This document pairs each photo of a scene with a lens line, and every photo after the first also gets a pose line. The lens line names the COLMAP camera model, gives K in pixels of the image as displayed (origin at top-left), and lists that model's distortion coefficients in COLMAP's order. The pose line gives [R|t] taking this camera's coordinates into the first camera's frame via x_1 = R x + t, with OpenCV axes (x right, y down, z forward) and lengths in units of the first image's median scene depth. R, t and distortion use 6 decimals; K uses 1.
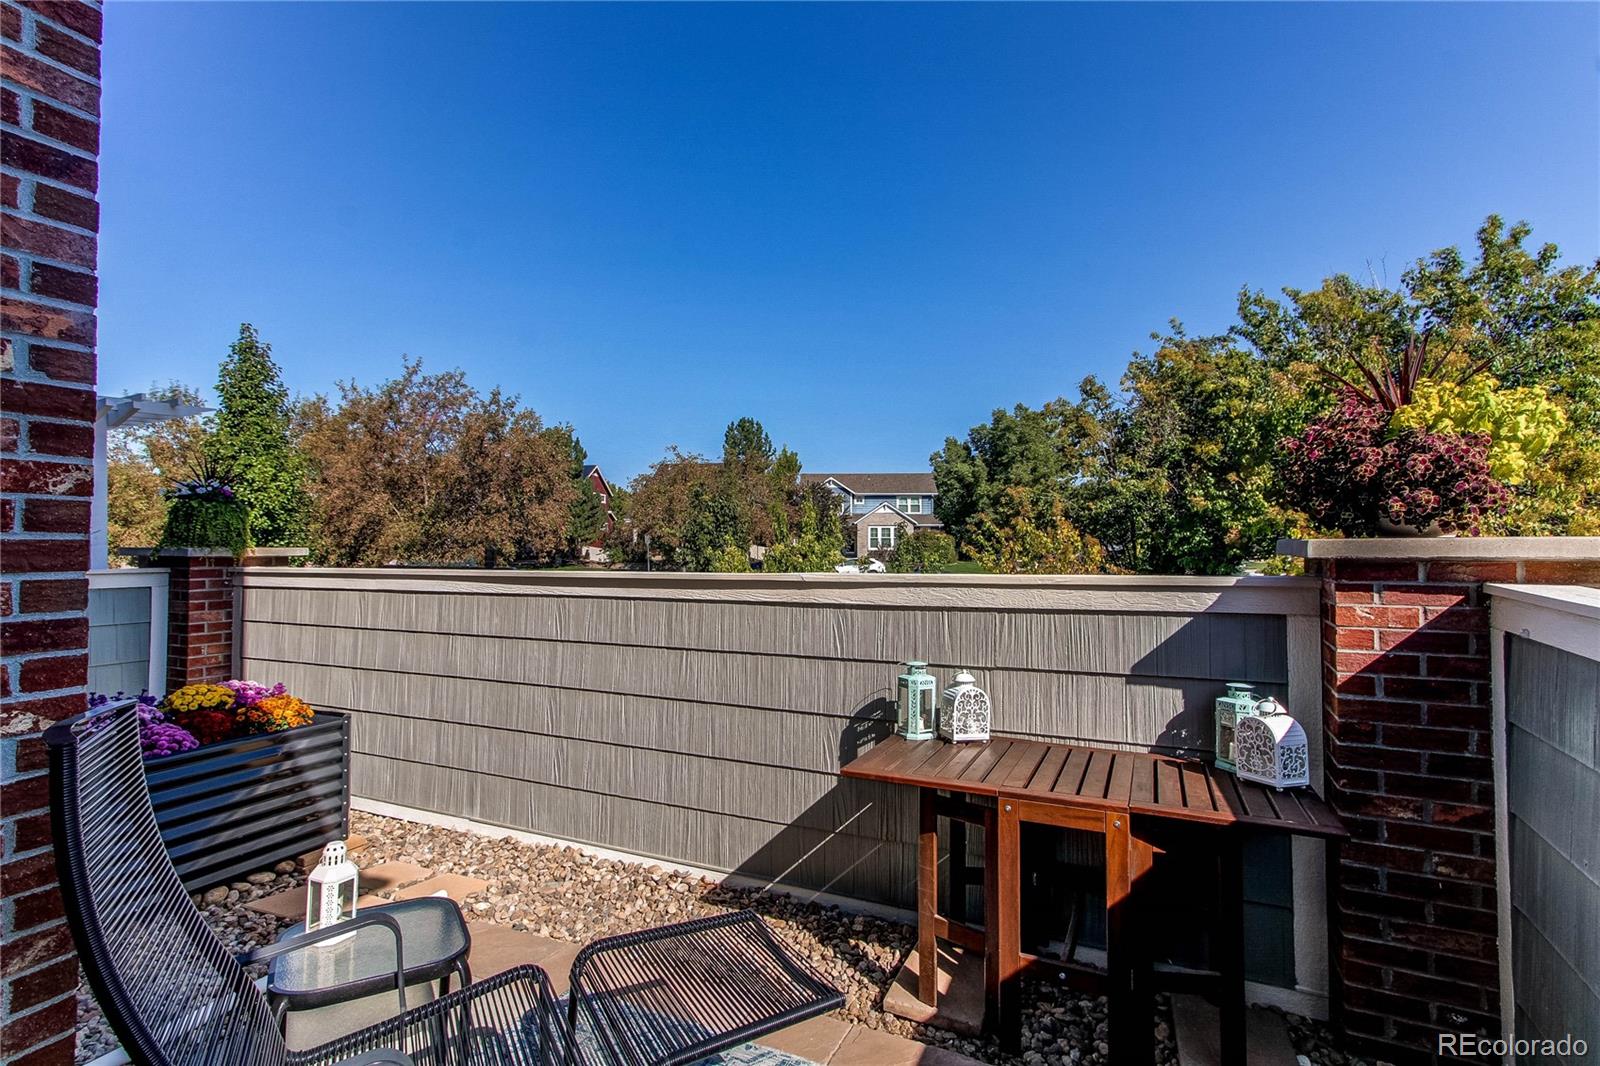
lens RADIAL K [[822.4, 0, 796.6], [0, 822.4, 533.5], [0, 0, 1]] dist [-0.001285, 0.000093]
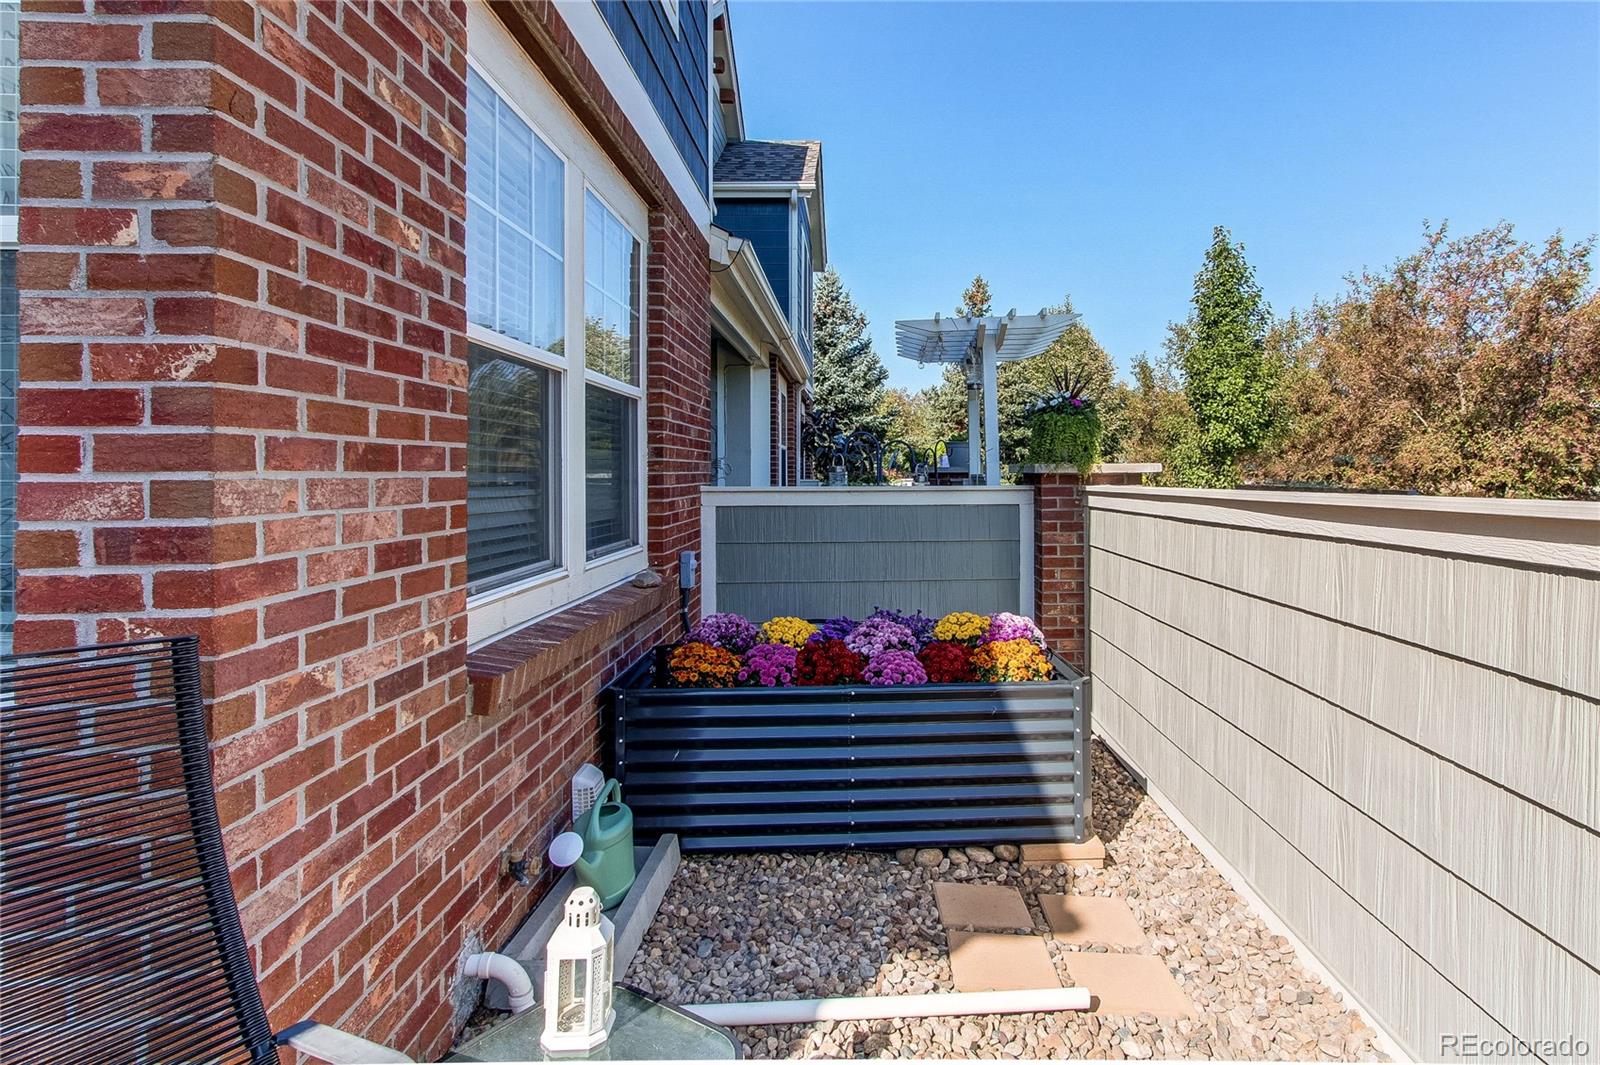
lens RADIAL K [[900.3, 0, 822.3], [0, 900.3, 463.9], [0, 0, 1]] dist [-0.002064, 0.001460]
pose [[0.458662, -0.011913, -0.888531, 0.093473], [0.021112, 0.999774, -0.002506, 0.021923], [0.888360, -0.017610, 0.458810, 0.460376]]
